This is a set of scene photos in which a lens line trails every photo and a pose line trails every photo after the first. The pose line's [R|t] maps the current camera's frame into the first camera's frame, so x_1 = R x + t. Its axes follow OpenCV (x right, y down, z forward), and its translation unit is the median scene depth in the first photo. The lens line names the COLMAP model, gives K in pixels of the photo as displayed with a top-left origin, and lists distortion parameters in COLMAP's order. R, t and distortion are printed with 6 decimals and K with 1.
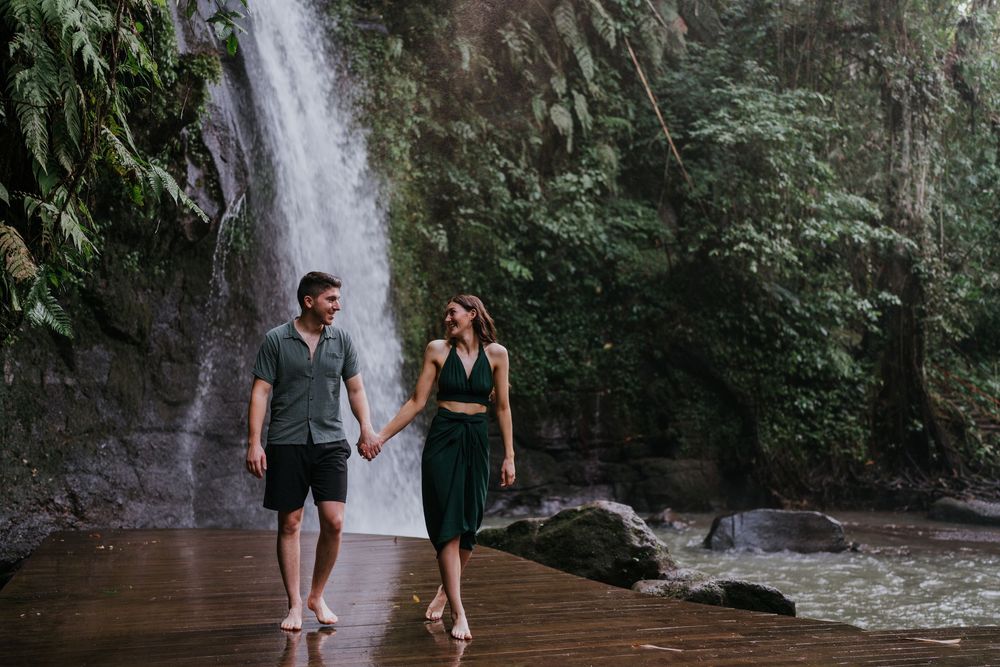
lens RADIAL K [[957.8, 0, 496.6], [0, 957.8, 326.8], [0, 0, 1]] dist [-0.001888, 0.031410]
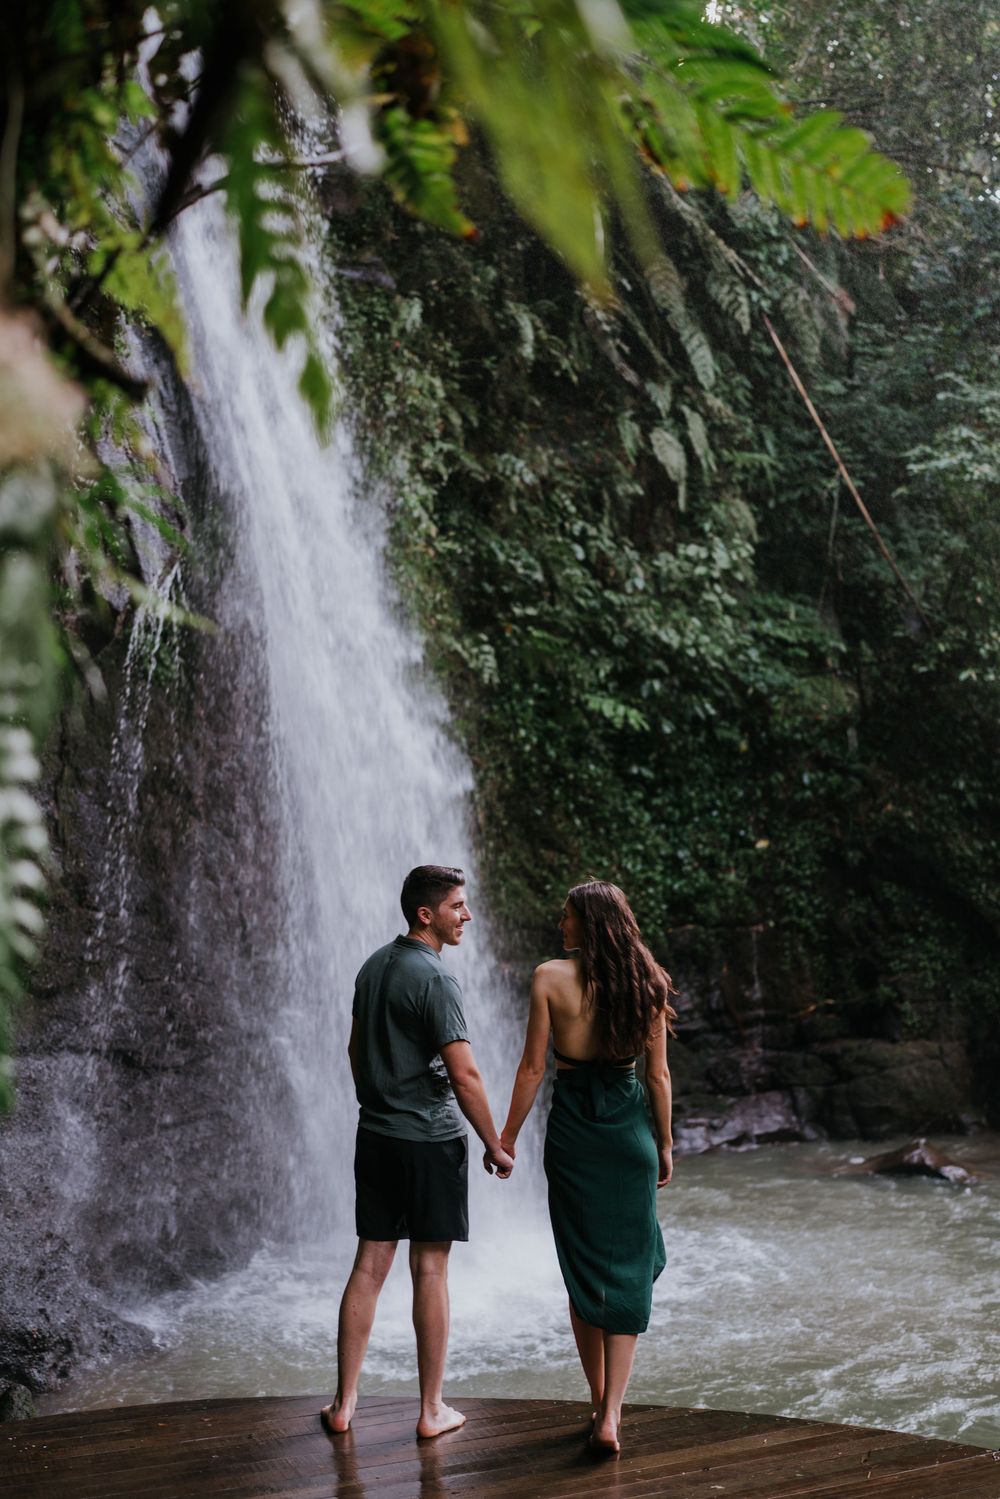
lens RADIAL K [[1435.7, 0, 491.5], [0, 1435.7, 759.2], [0, 0, 1]] dist [-0.001888, 0.031410]
pose [[0.999061, -0.023225, 0.036563, -0.078626], [0.024570, 0.999022, -0.036769, -0.003231], [-0.035673, 0.037633, 0.998655, 0.151759]]
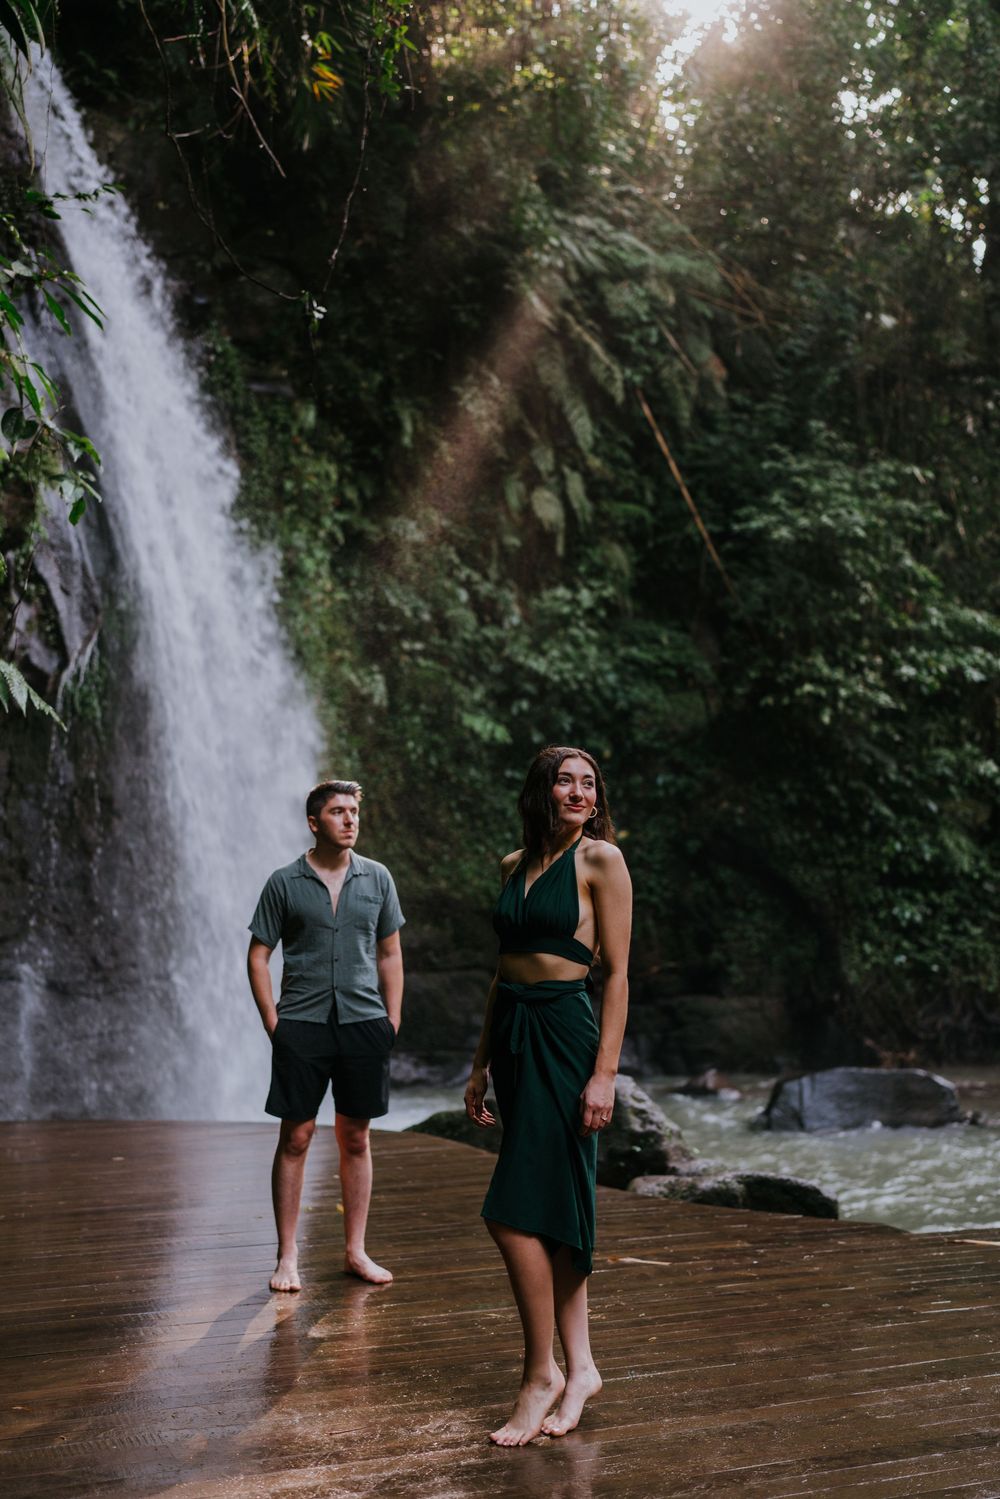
lens RADIAL K [[1435.7, 0, 491.5], [0, 1435.7, 759.2], [0, 0, 1]] dist [-0.001888, 0.031410]
pose [[0.999613, -0.021690, 0.017446, 0.005123], [0.022141, 0.999414, -0.026100, -0.009709], [-0.016870, 0.026476, 0.999507, -0.035950]]
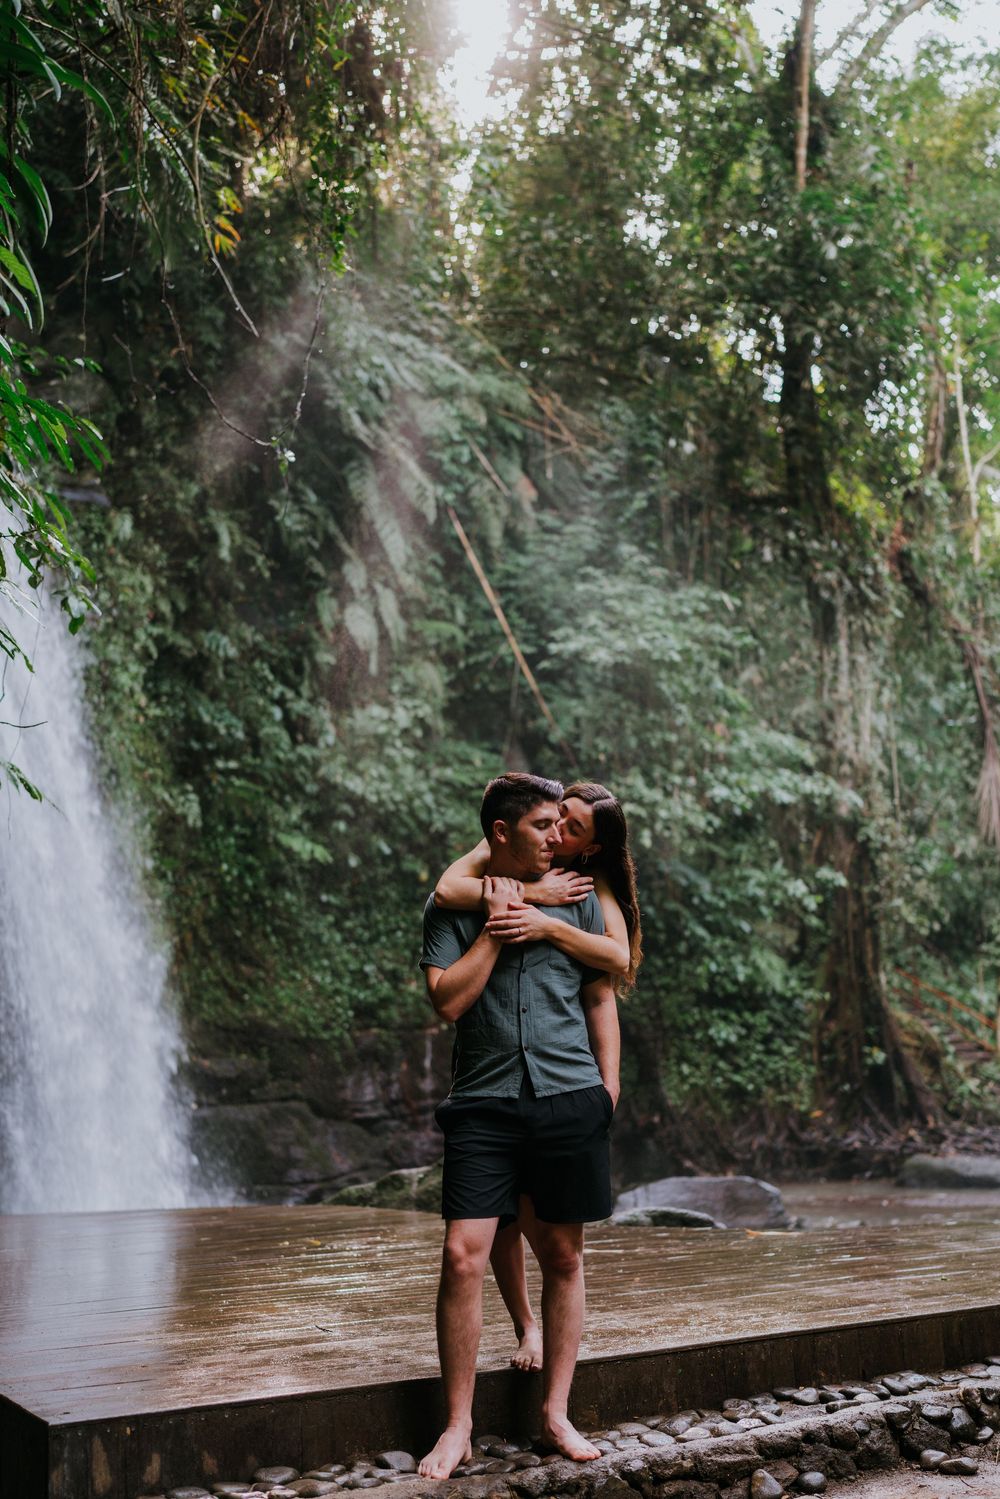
lens RADIAL K [[1561.8, 0, 517.2], [0, 1561.8, 820.4], [0, 0, 1]] dist [0.001700, 0.008942]
pose [[0.982249, -0.020992, 0.186403, -0.034270], [0.034656, 0.996920, -0.070351, 0.001768], [-0.184352, 0.075562, 0.979951, -0.097153]]
